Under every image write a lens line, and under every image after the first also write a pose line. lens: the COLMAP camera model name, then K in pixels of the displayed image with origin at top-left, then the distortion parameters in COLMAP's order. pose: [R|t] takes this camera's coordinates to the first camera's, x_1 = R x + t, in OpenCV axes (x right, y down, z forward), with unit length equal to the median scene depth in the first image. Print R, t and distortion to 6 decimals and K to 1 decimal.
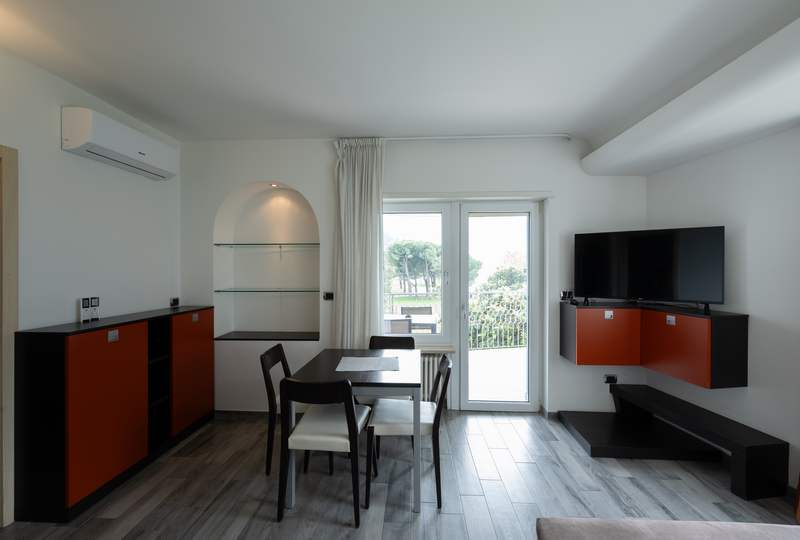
lens RADIAL K [[321.7, 0, 400.0], [0, 321.7, 270.0], [0, 0, 1]] dist [-0.001085, -0.000109]
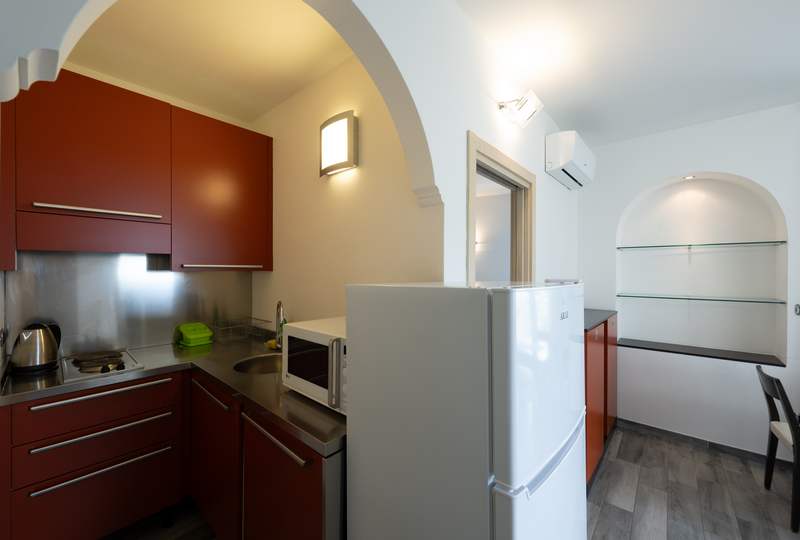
lens RADIAL K [[315.9, 0, 400.0], [0, 315.9, 270.0], [0, 0, 1]] dist [-0.000725, -0.000010]
pose [[0.789097, 0.005268, -0.614246, -0.510011], [-0.009795, 0.999944, -0.004007, -0.001250], [0.614191, 0.009179, 0.789104, -0.166131]]
